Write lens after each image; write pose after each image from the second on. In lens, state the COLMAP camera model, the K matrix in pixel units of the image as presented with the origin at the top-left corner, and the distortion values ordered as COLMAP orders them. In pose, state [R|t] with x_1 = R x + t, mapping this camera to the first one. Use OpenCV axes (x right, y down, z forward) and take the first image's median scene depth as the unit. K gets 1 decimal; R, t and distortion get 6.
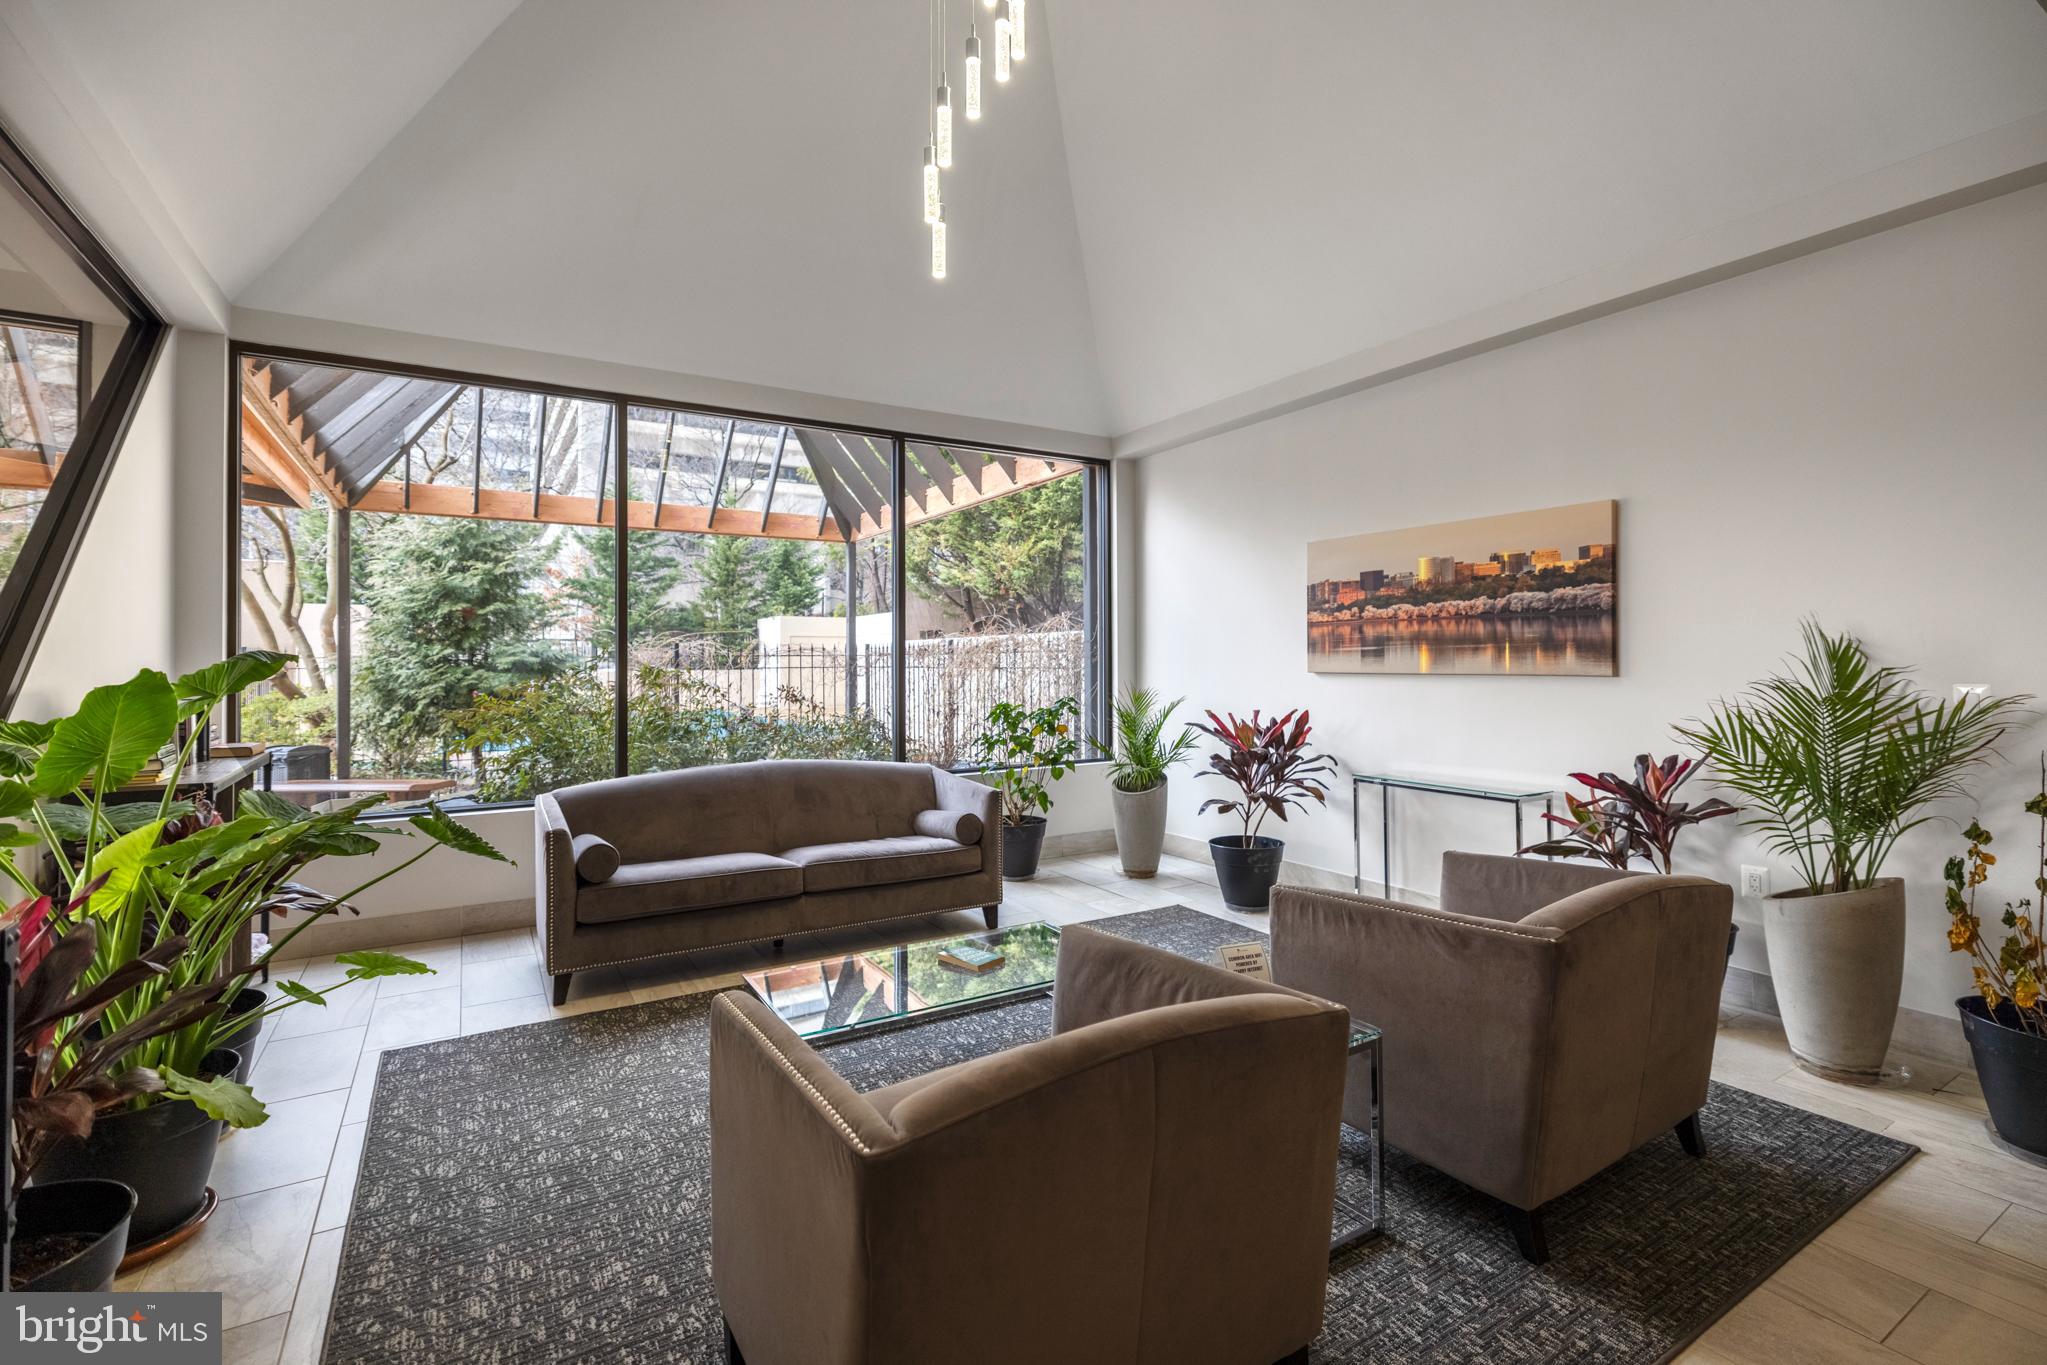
lens RADIAL K [[924.5, 0, 1019.0], [0, 924.5, 674.1], [0, 0, 1]] dist [-0.002646, -0.000531]
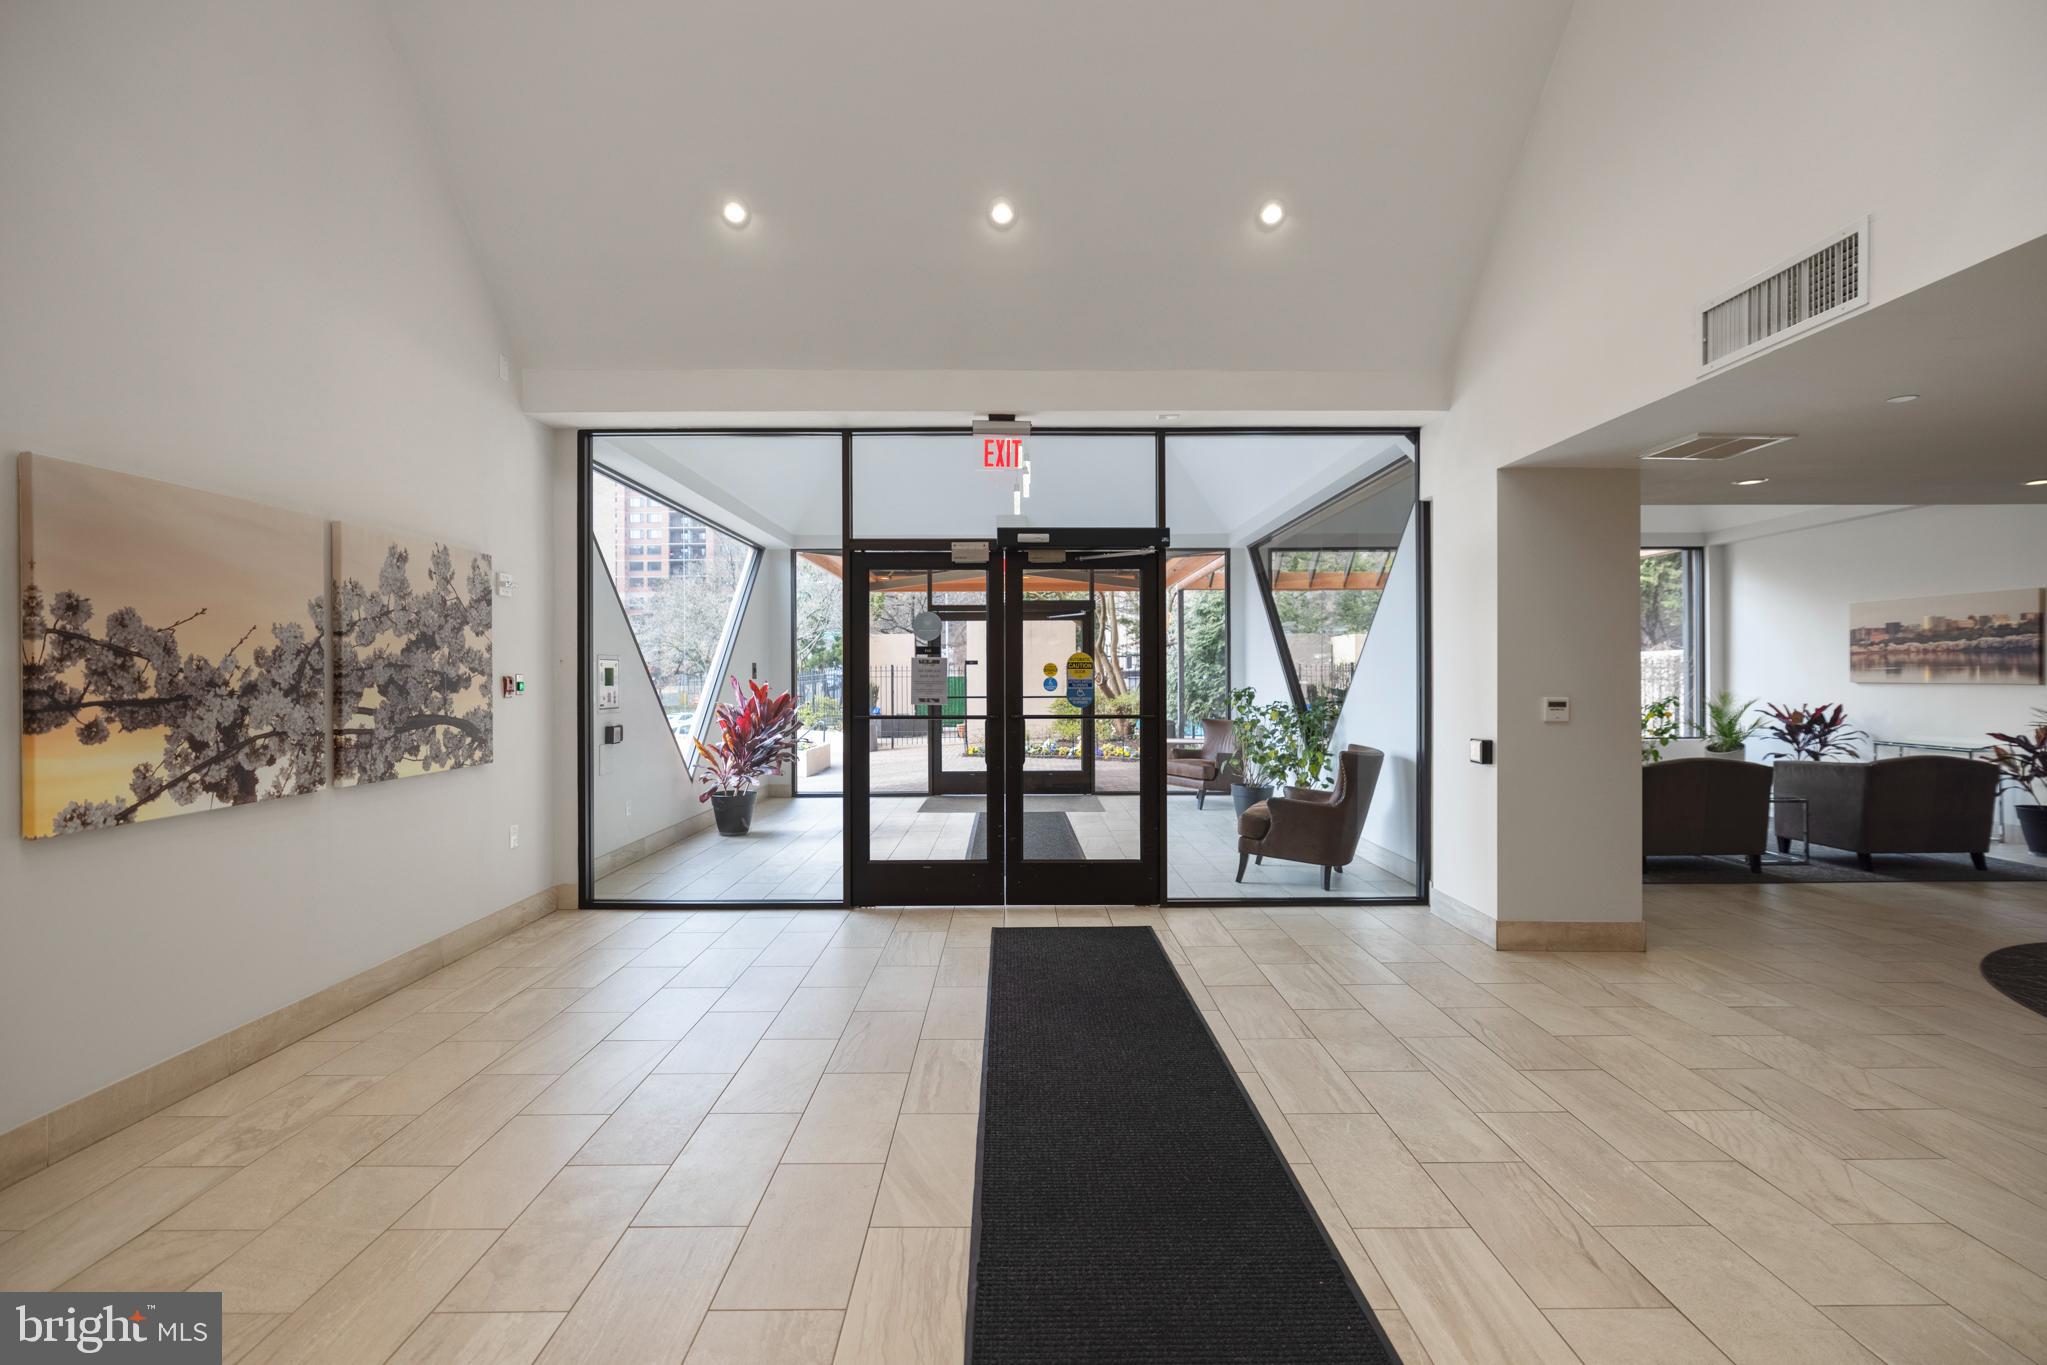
lens RADIAL K [[924.5, 0, 1019.0], [0, 924.5, 674.1], [0, 0, 1]] dist [-0.002646, -0.000531]
pose [[0.854305, 0.002426, -0.519767, -0.107871], [-0.008611, 0.999918, -0.009486, 0.012599], [0.519701, 0.012579, 0.854256, -1.273740]]
